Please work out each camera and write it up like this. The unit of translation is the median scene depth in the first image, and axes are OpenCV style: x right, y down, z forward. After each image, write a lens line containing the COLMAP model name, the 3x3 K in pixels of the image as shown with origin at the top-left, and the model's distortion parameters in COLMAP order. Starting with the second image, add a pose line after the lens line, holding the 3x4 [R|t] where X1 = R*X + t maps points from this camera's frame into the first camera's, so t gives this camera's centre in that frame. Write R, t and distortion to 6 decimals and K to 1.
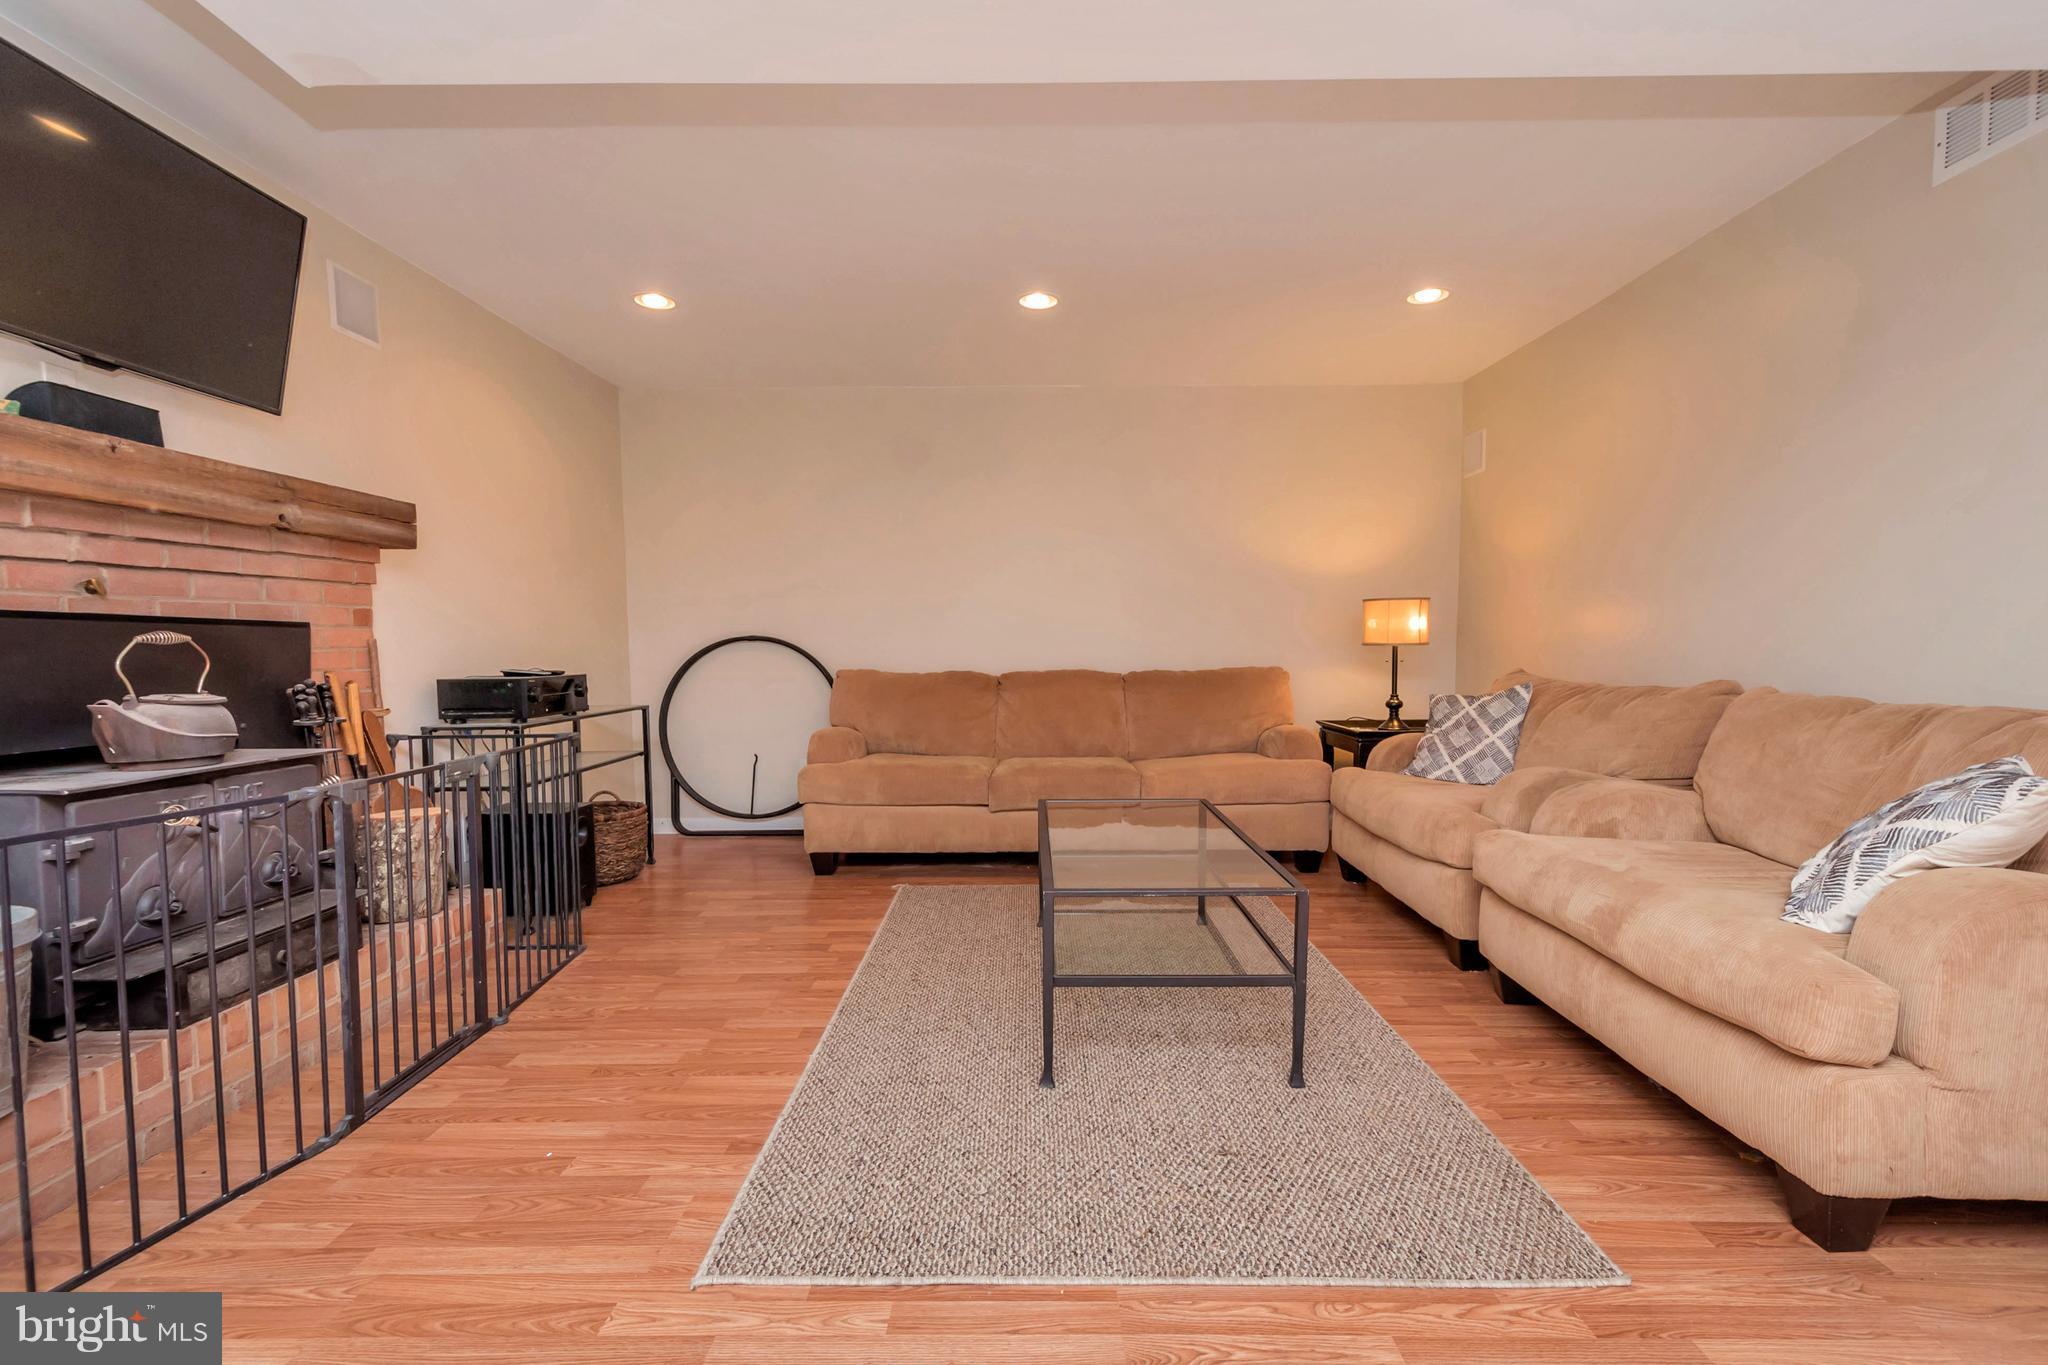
lens RADIAL K [[901.4, 0, 1038.3], [0, 901.4, 702.3], [0, 0, 1]] dist [0.002094, -0.000275]
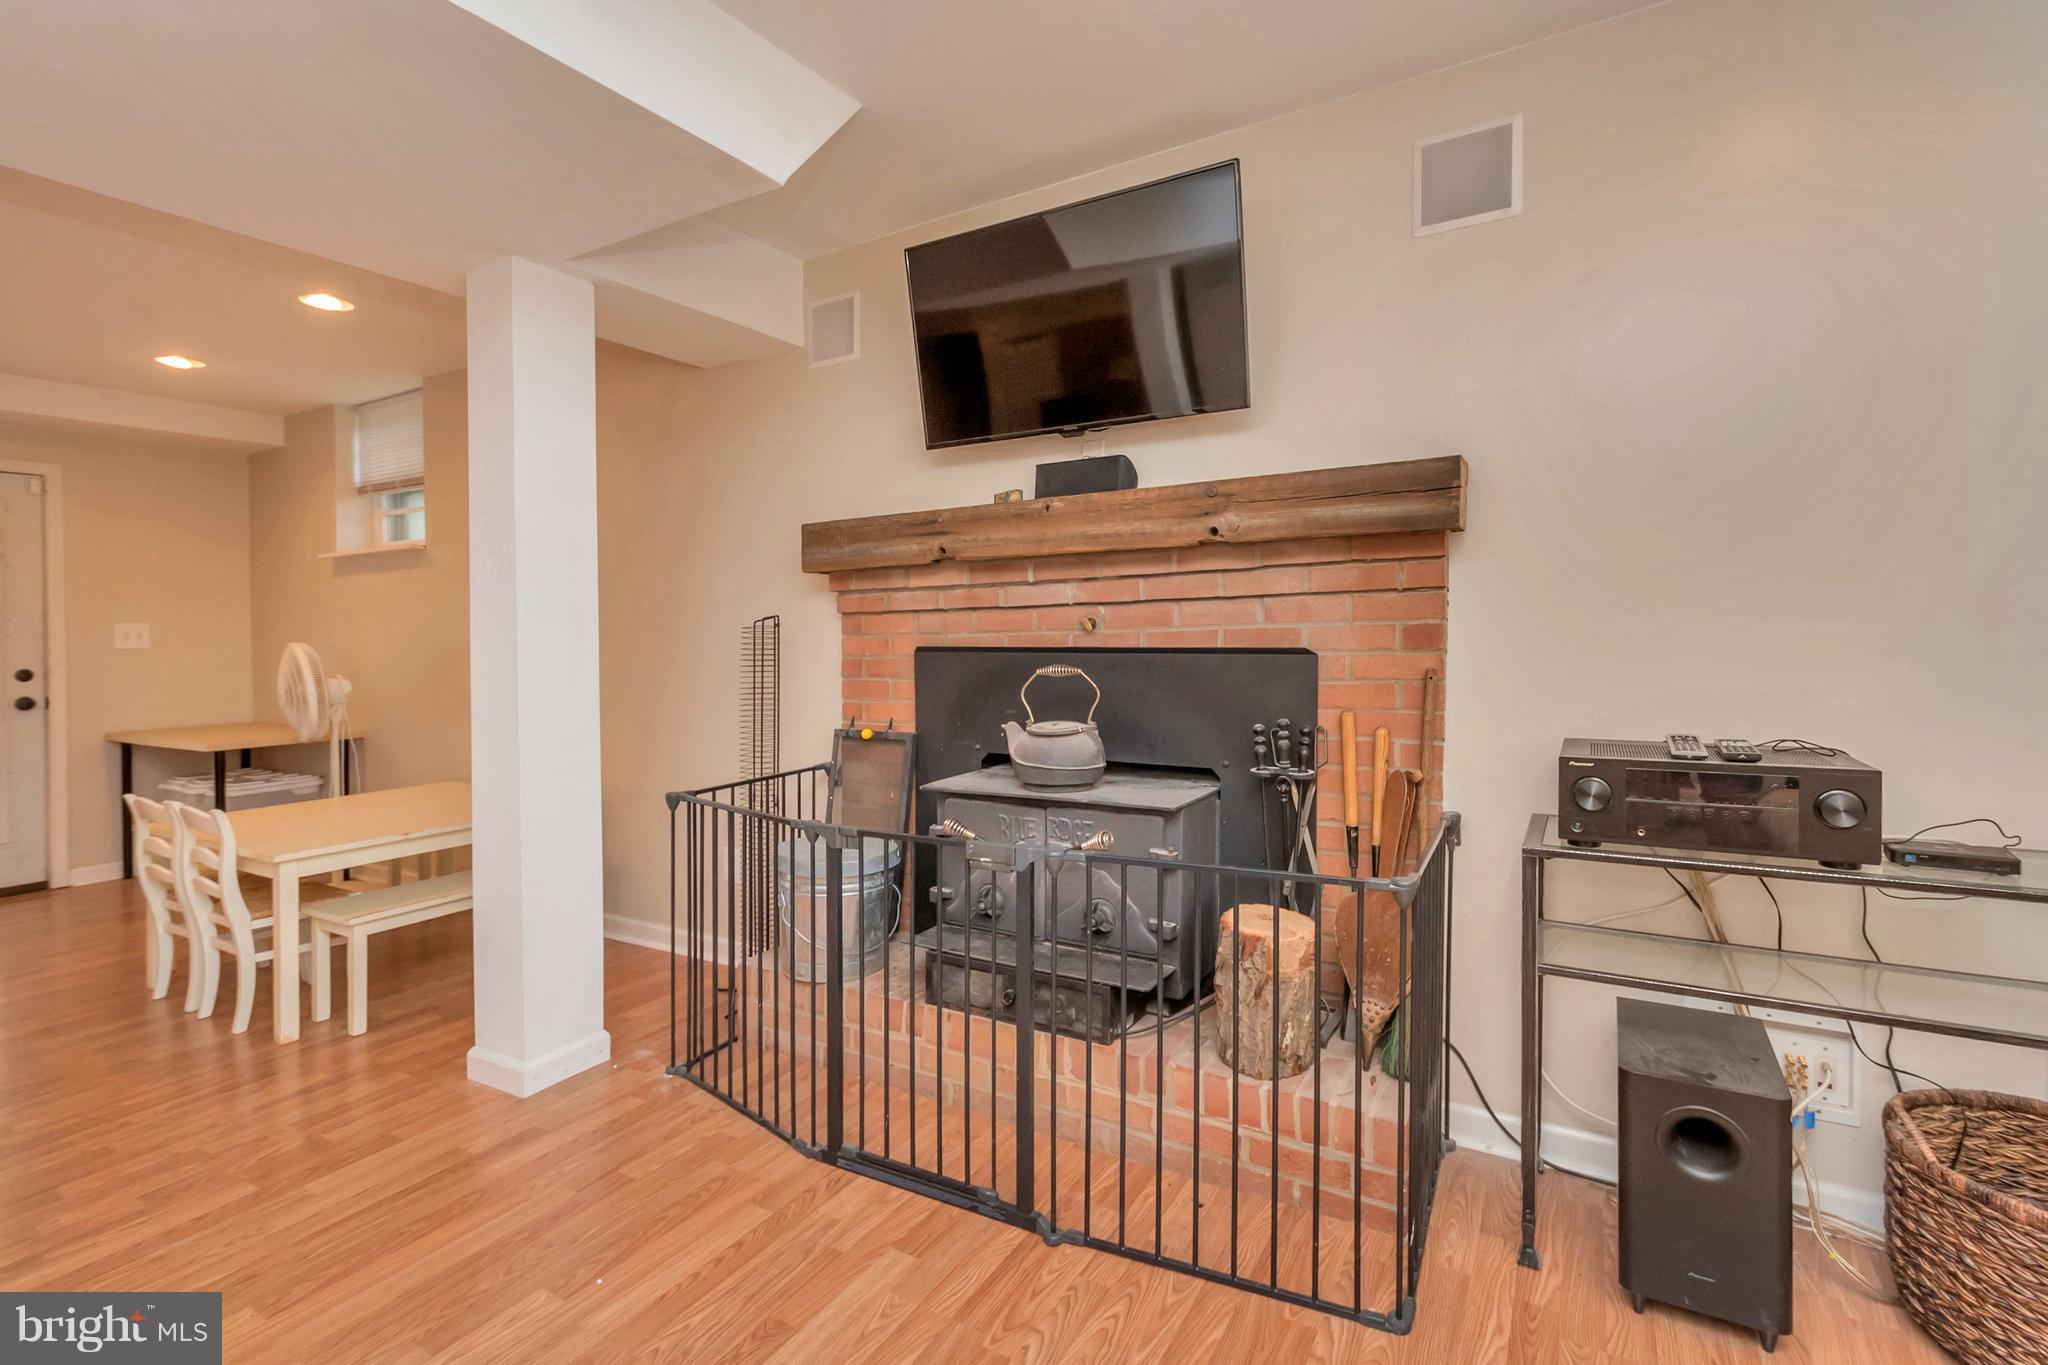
lens RADIAL K [[908.6, 0, 1034.2], [0, 908.6, 634.1], [0, 0, 1]] dist [0.001433, 0.000156]
pose [[-0.497385, 0.015563, -0.867390, 0.007371], [-0.035853, 0.998616, 0.038477, -0.132542], [0.866789, 0.050237, -0.496139, 1.286132]]
